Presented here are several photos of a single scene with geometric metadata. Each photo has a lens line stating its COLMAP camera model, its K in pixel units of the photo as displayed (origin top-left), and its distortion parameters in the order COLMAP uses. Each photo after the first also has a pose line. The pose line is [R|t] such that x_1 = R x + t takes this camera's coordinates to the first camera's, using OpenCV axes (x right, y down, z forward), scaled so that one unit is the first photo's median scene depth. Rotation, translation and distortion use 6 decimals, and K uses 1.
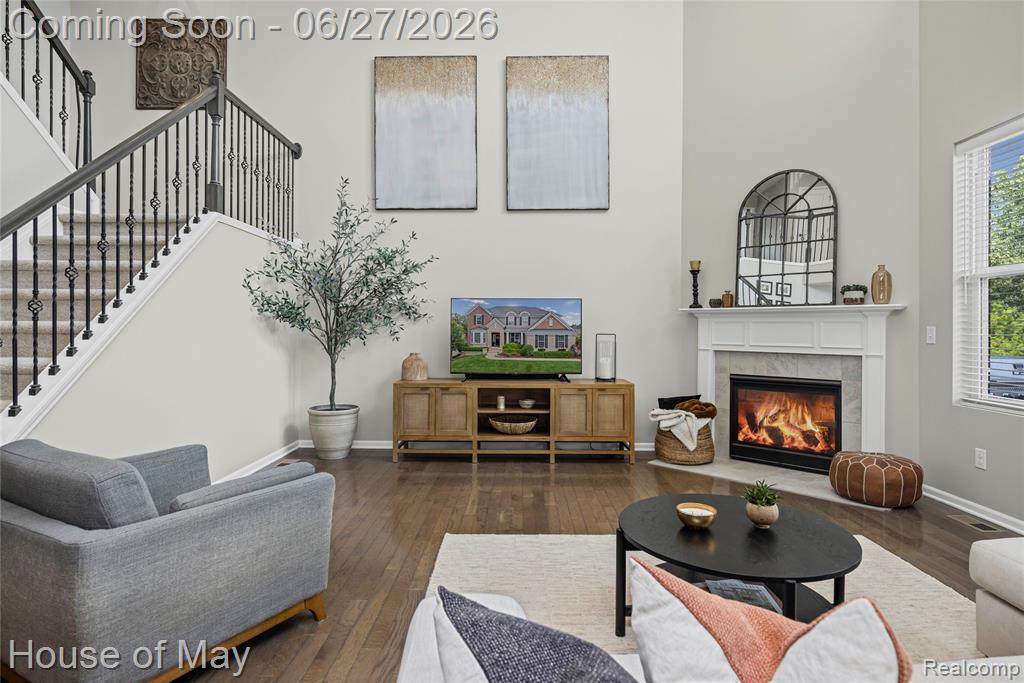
lens RADIAL K [[539.2, 0, 515.7], [0, 539.2, 328.7], [0, 0, 1]] dist [0.001107, -0.017645]
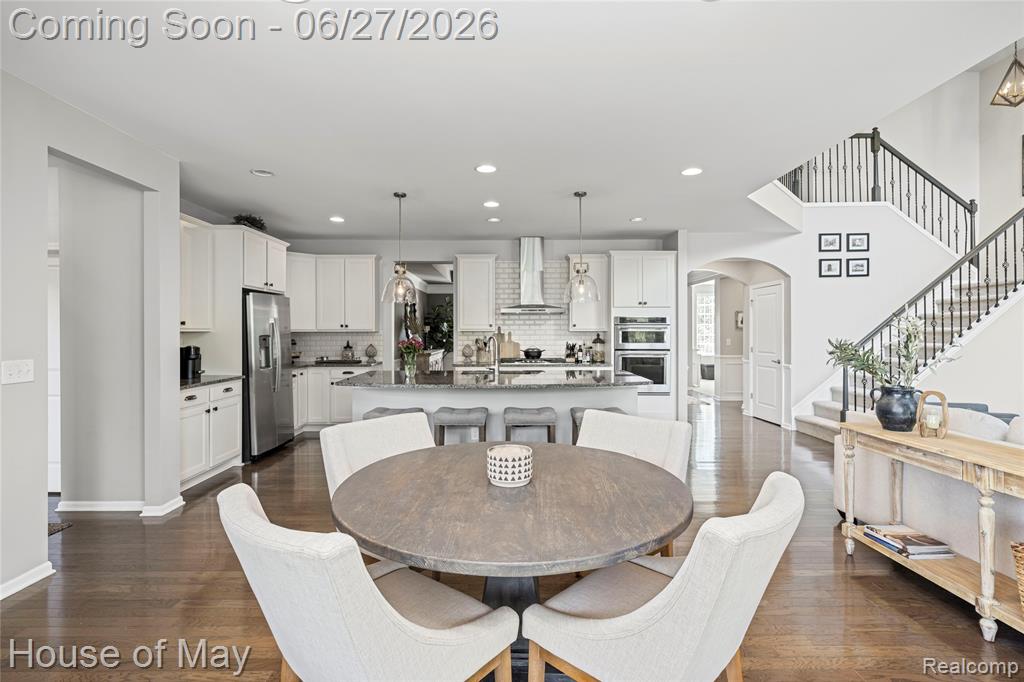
lens RADIAL K [[490.1, 0, 509.8], [0, 490.1, 330.1], [0, 0, 1]] dist [0.000045, 0.000020]
pose [[0.007758, -0.011961, -0.999898, 0.694930], [0.003674, 0.999922, -0.011933, -0.031481], [0.999963, -0.003581, 0.007801, -0.472634]]
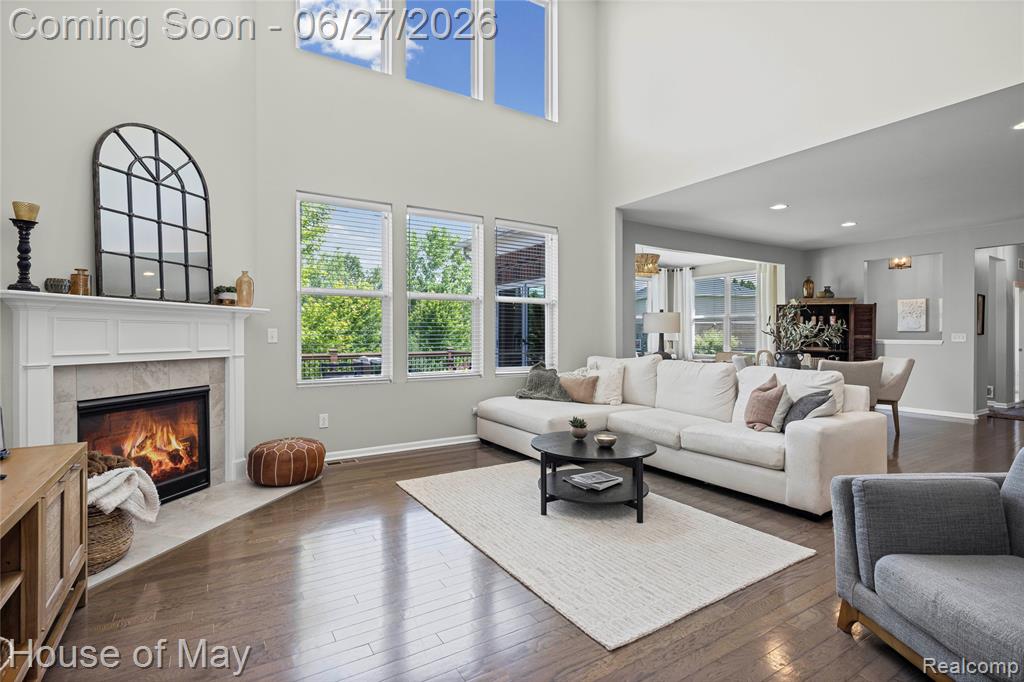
lens RADIAL K [[490.1, 0, 509.8], [0, 490.1, 330.1], [0, 0, 1]] dist [0.000045, 0.000020]
pose [[-0.527880, -0.000195, 0.849319, -0.358932], [-0.007761, 0.999959, -0.004594, -0.000318], [-0.849283, -0.009017, -0.527860, 0.888379]]
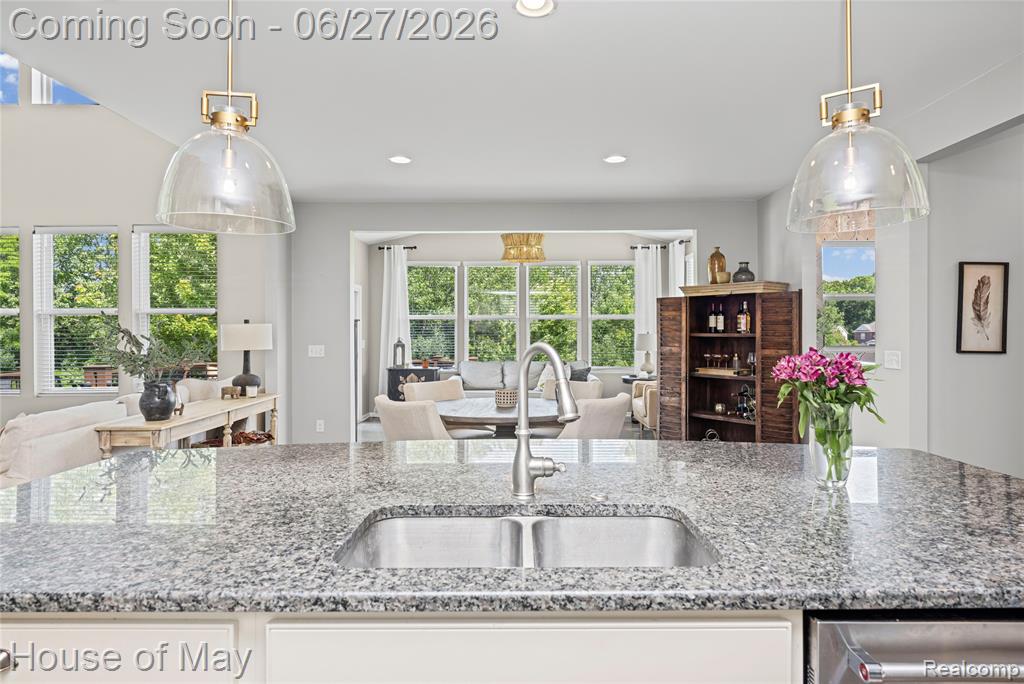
lens RADIAL K [[568.1, 0, 519.9], [0, 568.1, 329.9], [0, 0, 1]] dist [0.001591, -0.000423]
pose [[-0.001267, -0.001768, 0.999998, -0.603986], [0.002751, 0.999995, 0.001772, -0.038174], [-0.999995, 0.002753, -0.001262, -0.491697]]
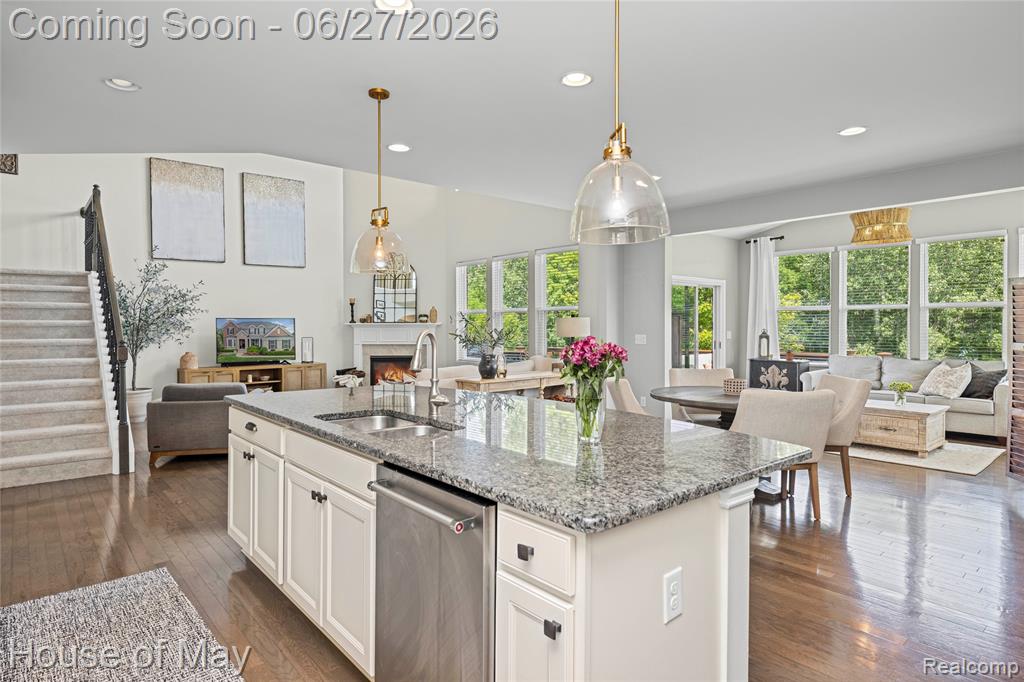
lens RADIAL K [[565.6, 0, 509.4], [0, 565.6, 328.0], [0, 0, 1]] dist [0.001190, -0.002447]
pose [[0.753453, -0.011485, 0.657401, -0.602324], [0.006574, 0.999929, 0.009935, -0.038115], [-0.657469, -0.003164, 0.753475, -0.936785]]
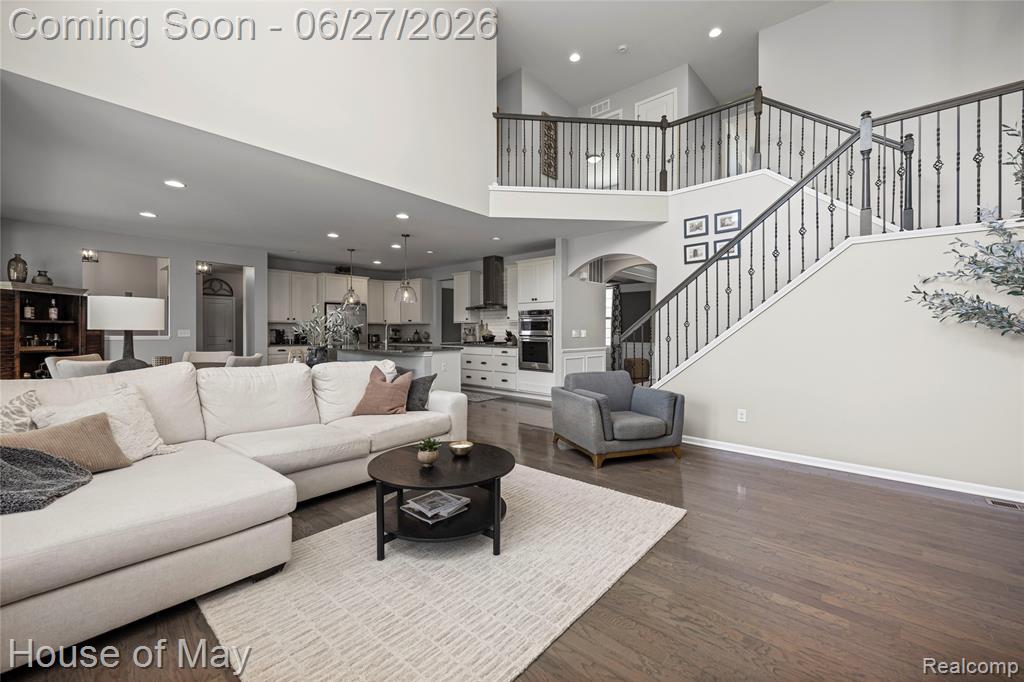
lens RADIAL K [[415.3, 0, 512.8], [0, 415.3, 334.0], [0, 0, 1]] dist [0.002790, 0.000024]
pose [[-0.661700, -0.003862, -0.749759, 0.497526], [-0.005393, 0.999985, -0.000390, 0.002440], [0.749750, 0.003786, -0.661711, 0.817151]]
